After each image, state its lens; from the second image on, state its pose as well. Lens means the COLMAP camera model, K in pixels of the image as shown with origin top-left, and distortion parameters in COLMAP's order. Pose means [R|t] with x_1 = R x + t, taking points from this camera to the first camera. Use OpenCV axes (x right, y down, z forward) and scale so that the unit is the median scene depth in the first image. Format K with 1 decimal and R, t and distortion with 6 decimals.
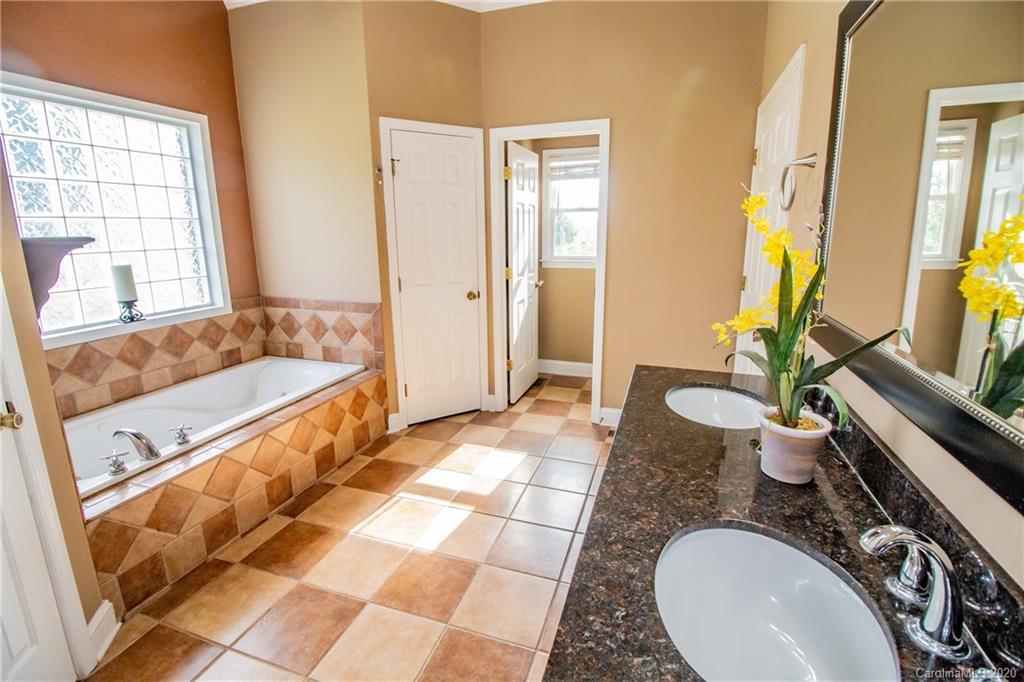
lens RADIAL K [[466.8, 0, 515.4], [0, 466.8, 328.0], [0, 0, 1]] dist [-0.014667, -0.000574]
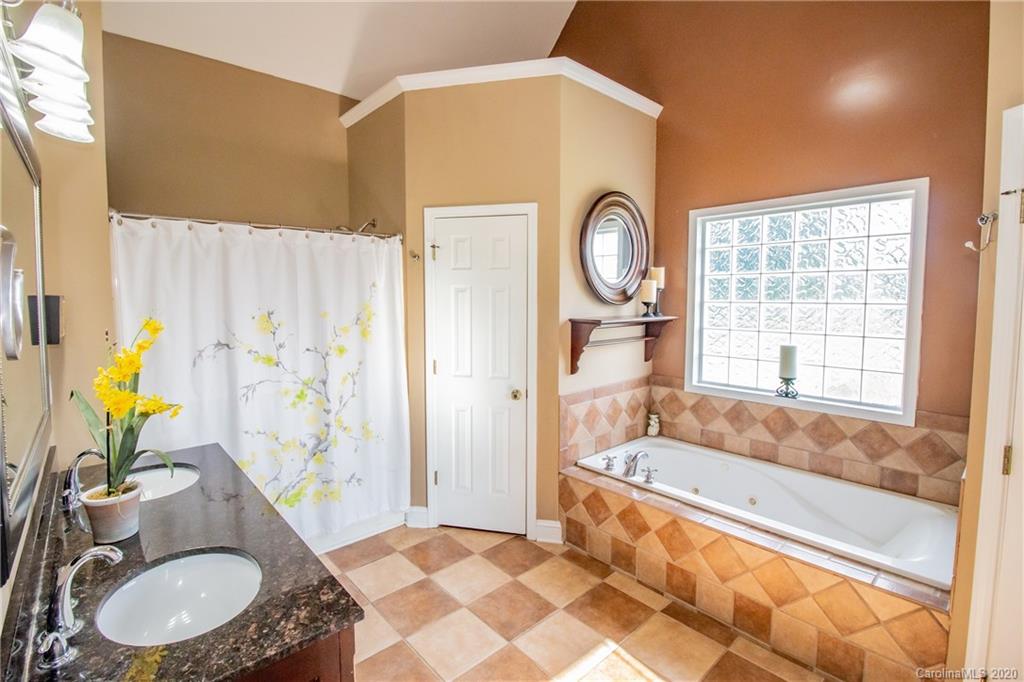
lens RADIAL K [[466.8, 0, 515.4], [0, 466.8, 328.0], [0, 0, 1]] dist [-0.014667, -0.000574]
pose [[-0.486342, 0.067338, -0.871170, 0.436830], [-0.177874, 0.968519, 0.174163, -0.256748], [0.855472, 0.239661, -0.459054, 0.949185]]
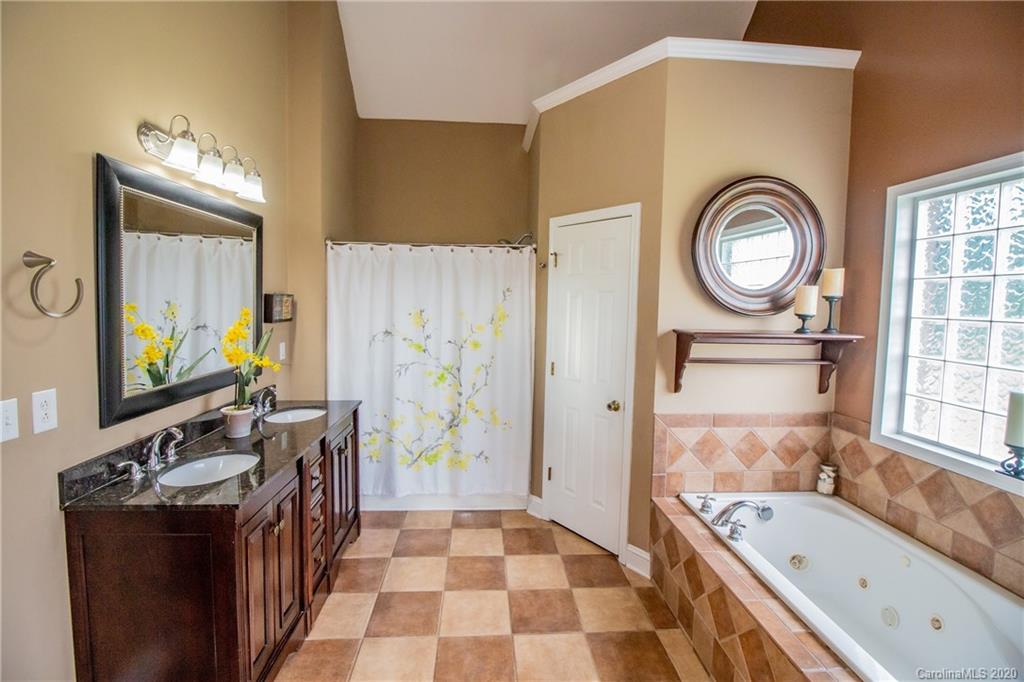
lens RADIAL K [[468.3, 0, 511.2], [0, 468.3, 329.2], [0, 0, 1]] dist [-0.011799, -0.012247]
pose [[-0.925713, 0.011118, -0.378064, 0.089125], [-0.092860, 0.962293, 0.255673, -0.327464], [0.366651, 0.271786, -0.889775, 1.296071]]
